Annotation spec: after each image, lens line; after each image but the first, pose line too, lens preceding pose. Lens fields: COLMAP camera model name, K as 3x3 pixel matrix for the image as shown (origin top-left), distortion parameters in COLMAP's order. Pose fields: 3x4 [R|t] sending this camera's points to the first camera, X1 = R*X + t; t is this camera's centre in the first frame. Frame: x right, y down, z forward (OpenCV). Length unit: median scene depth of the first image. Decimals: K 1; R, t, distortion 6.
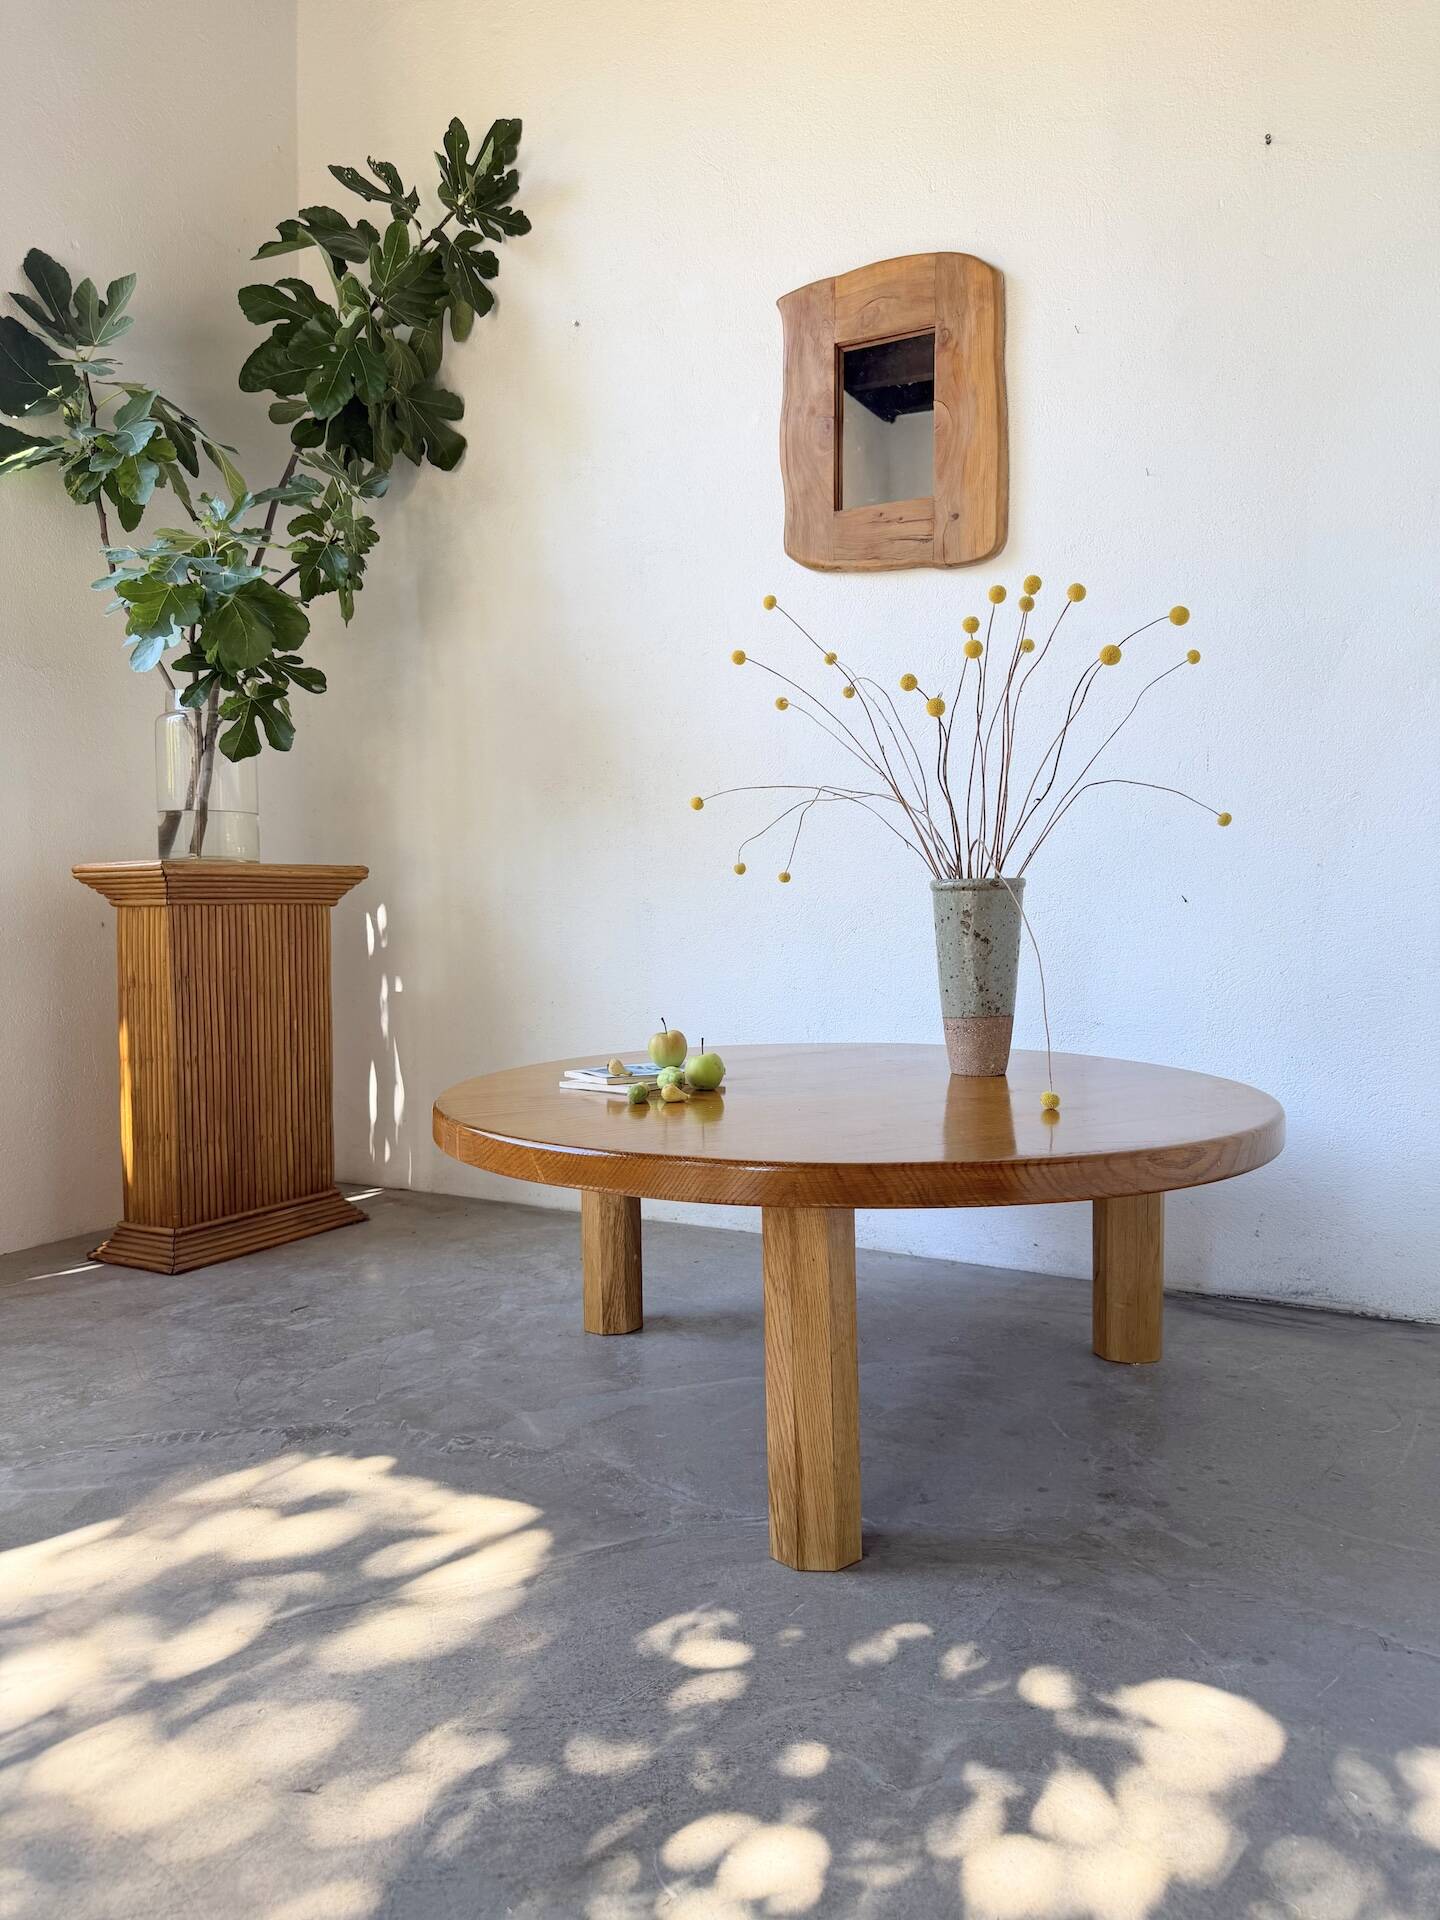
lens RADIAL K [[1357.5, 0, 716.0], [0, 1357.5, 927.9], [0, 0, 1]] dist [0.074873, -0.123008]
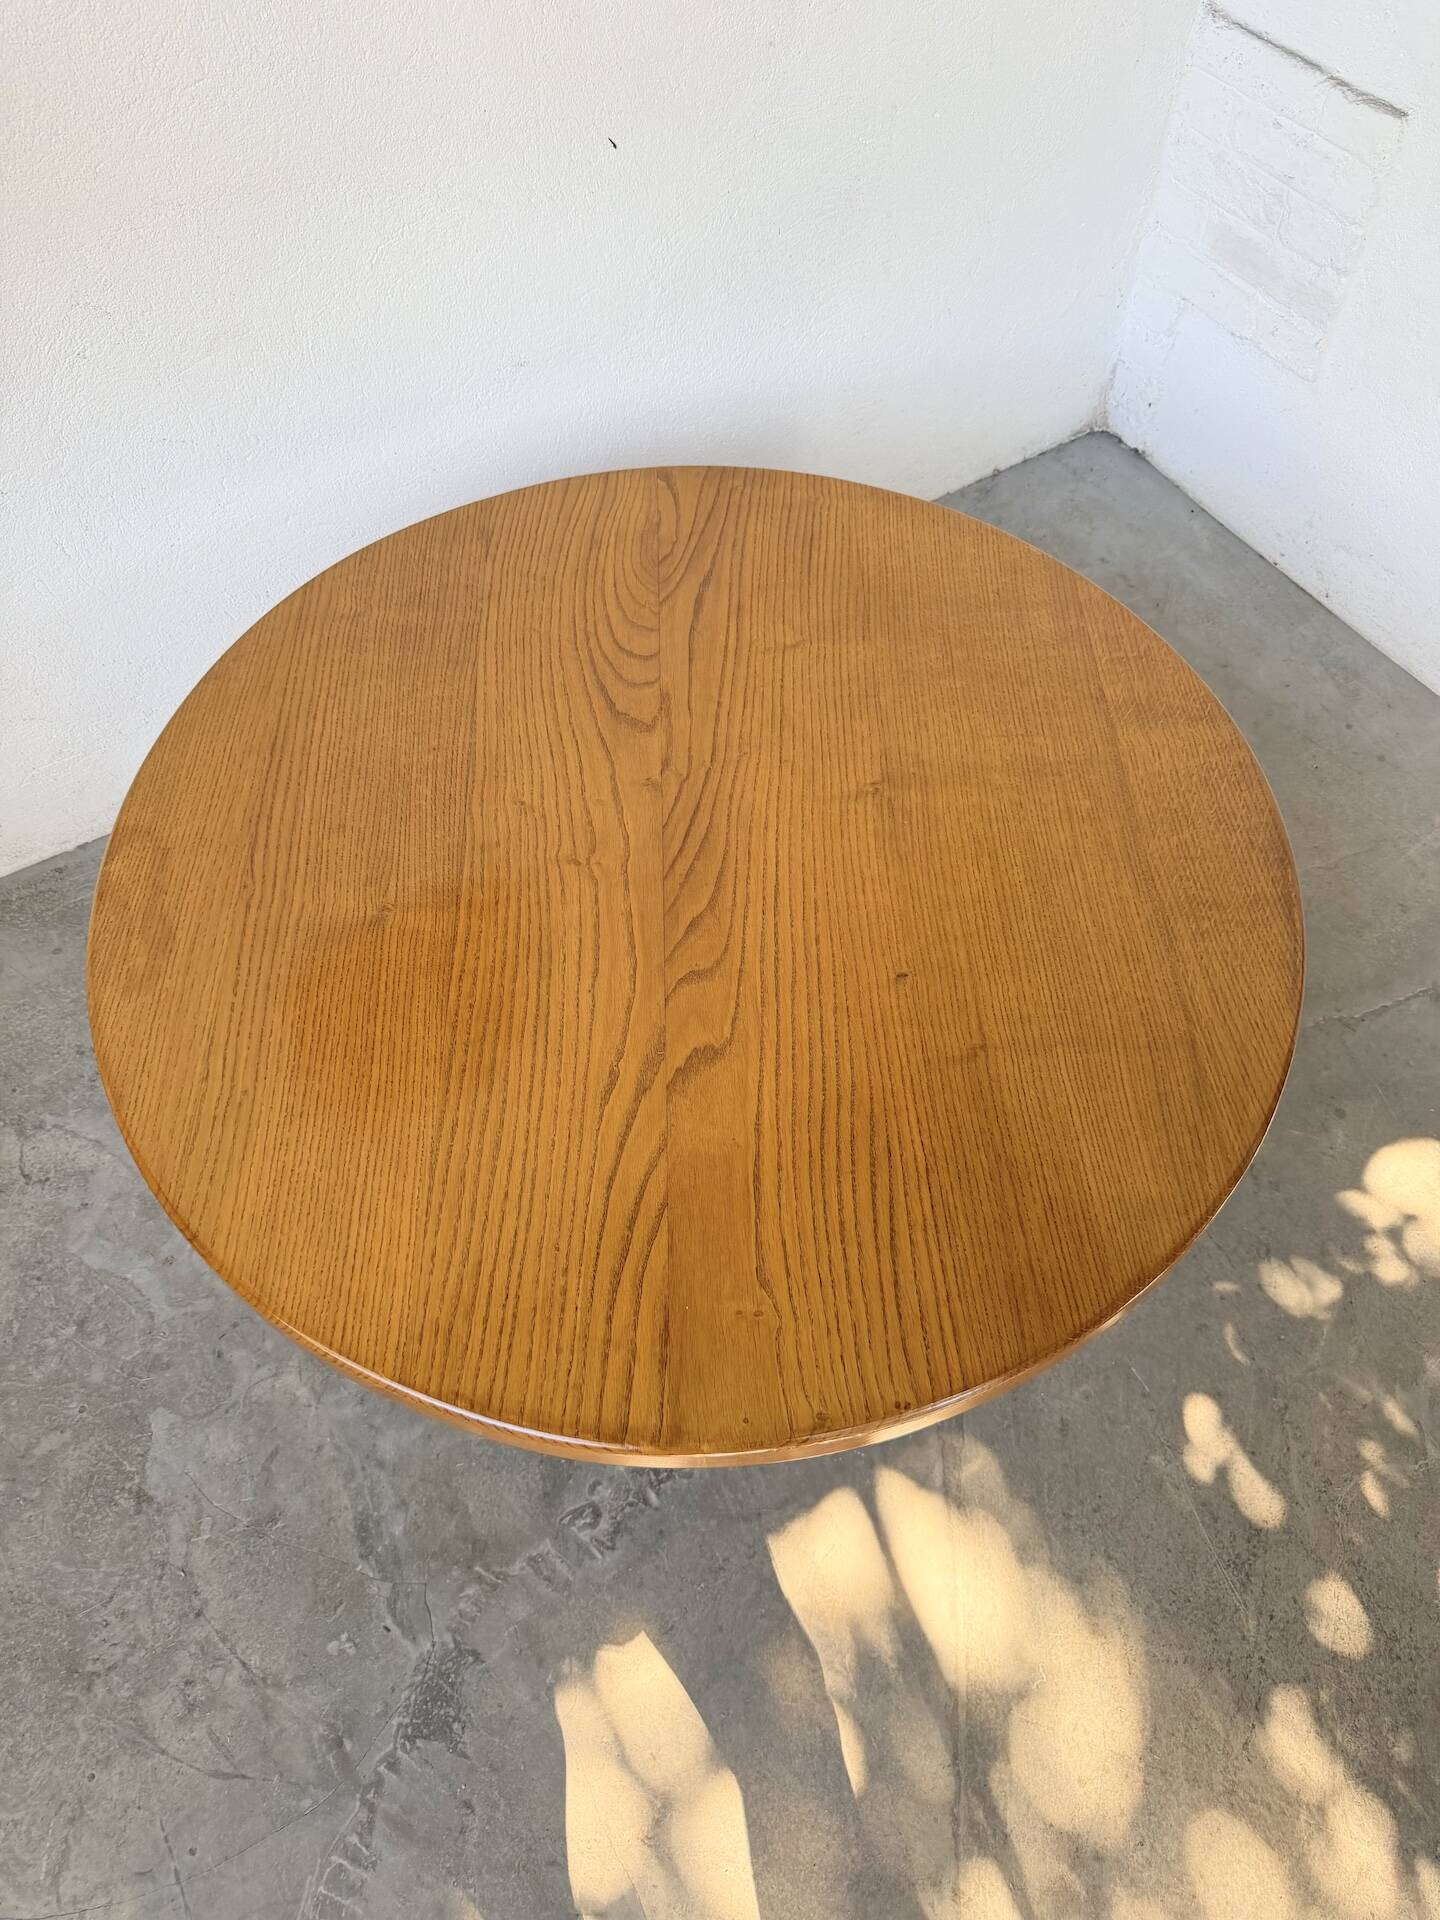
lens RADIAL K [[1336.8, 0, 721.3], [0, 1336.8, 956.6], [0, 0, 1]] dist [0.152388, -0.270447]
pose [[0.498403, -0.715569, 0.489444, -0.268840], [0.021298, 0.574497, 0.818229, -0.395645], [-0.866684, -0.397384, 0.301571, 0.750635]]
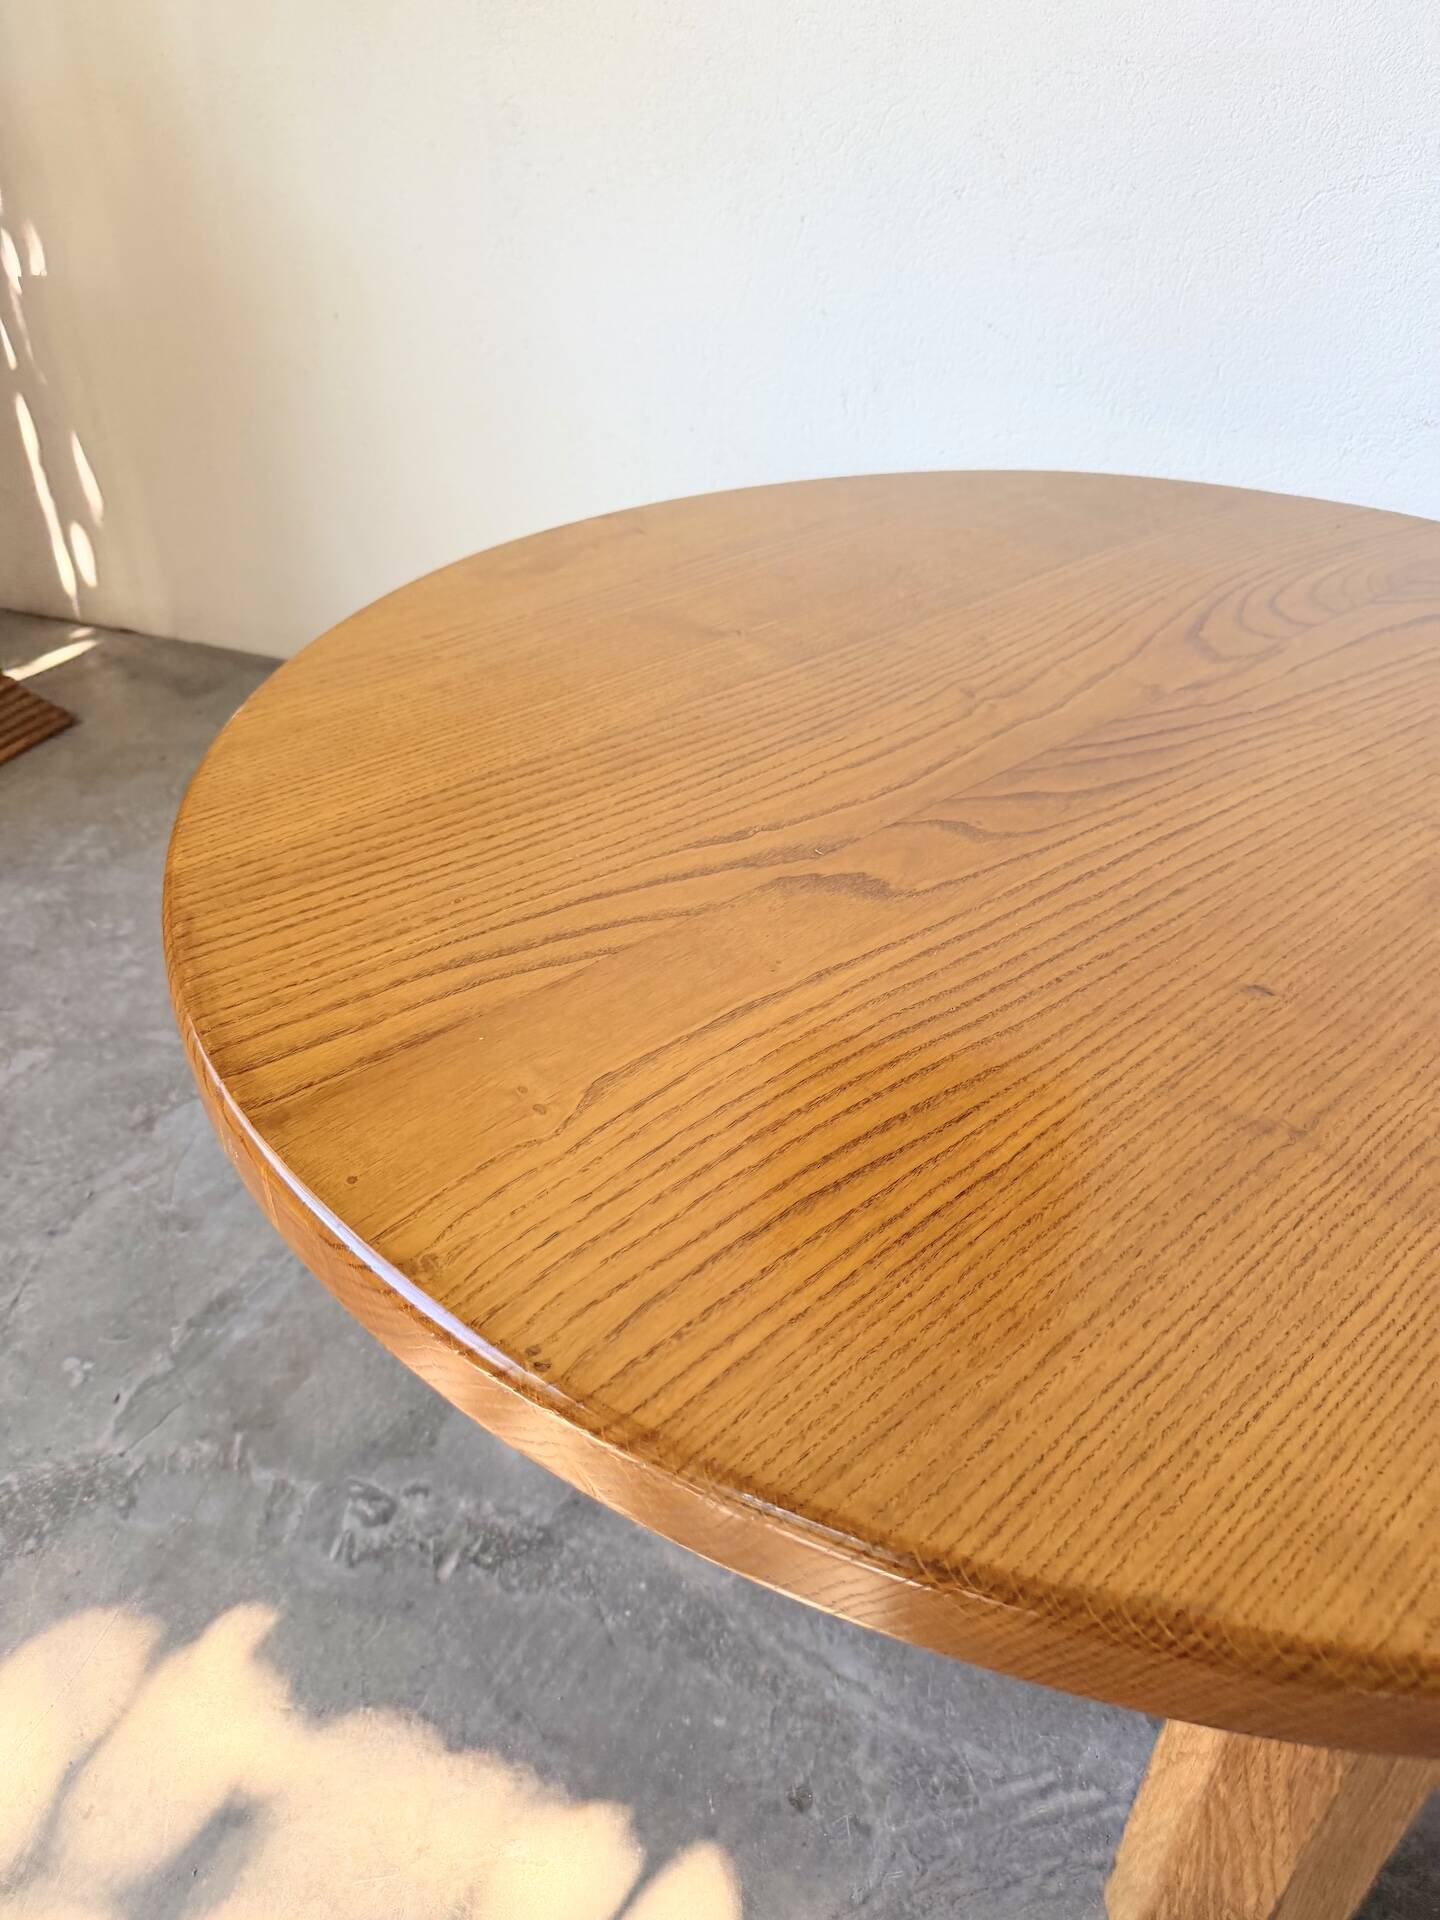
lens RADIAL K [[1360.1, 0, 707.2], [0, 1360.1, 962.5], [0, 0, 1]] dist [0.153486, -0.347539]
pose [[0.989015, -0.074356, 0.127754, -0.102169], [-0.011219, 0.824015, 0.566456, -0.071743], [-0.147391, -0.561667, 0.814129, 0.617985]]
